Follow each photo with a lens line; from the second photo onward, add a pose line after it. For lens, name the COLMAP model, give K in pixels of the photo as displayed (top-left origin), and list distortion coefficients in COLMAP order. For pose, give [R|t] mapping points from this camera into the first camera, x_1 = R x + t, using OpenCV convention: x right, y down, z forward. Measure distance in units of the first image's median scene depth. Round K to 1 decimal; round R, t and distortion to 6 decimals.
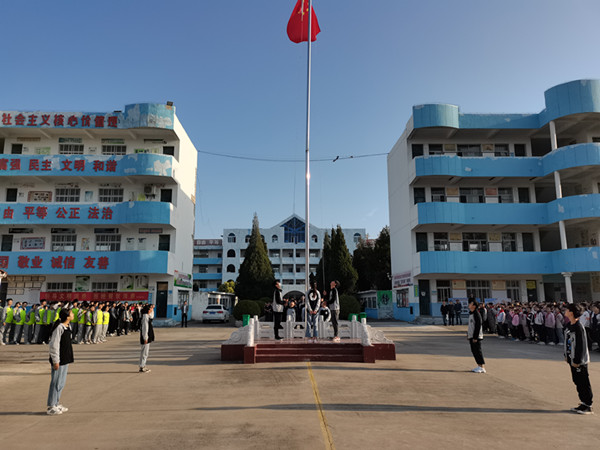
lens RADIAL K [[449.2, 0, 300.0], [0, 449.2, 225.0], [0, 0, 1]] dist [0.064226, -0.046418]
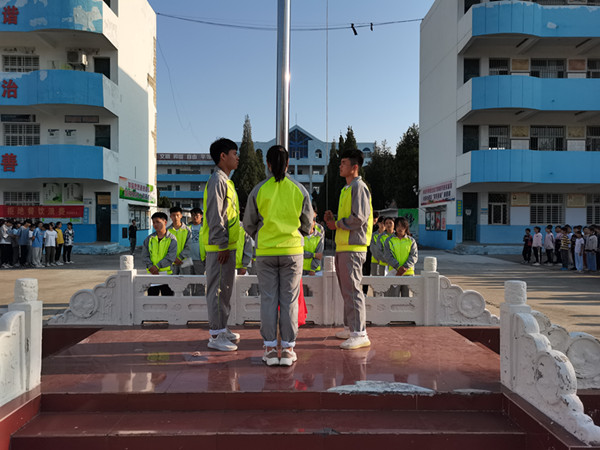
lens RADIAL K [[449.2, 0, 300.0], [0, 449.2, 225.0], [0, 0, 1]] dist [0.064226, -0.046418]
pose [[0.999925, 0.008743, -0.008622, 0.012505], [-0.007139, 0.985236, 0.171051, 0.050885], [0.009990, -0.170977, 0.985224, 0.284080]]
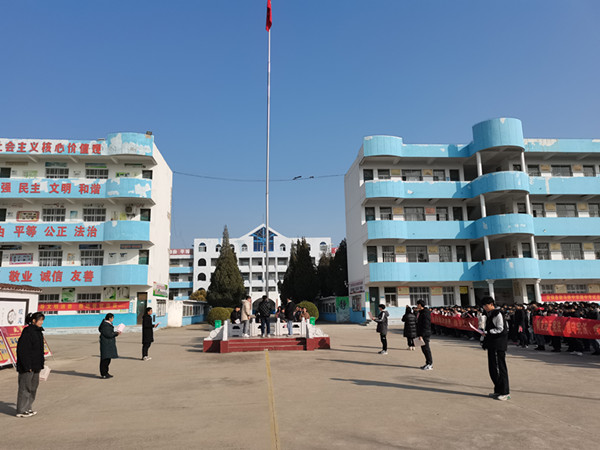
lens RADIAL K [[449.2, 0, 300.0], [0, 449.2, 225.0], [0, 0, 1]] dist [0.064226, -0.046418]
pose [[0.997806, -0.003888, 0.066090, 0.010289], [0.004760, 0.999904, -0.013033, -0.023387], [-0.066033, 0.013319, 0.997729, -0.139124]]
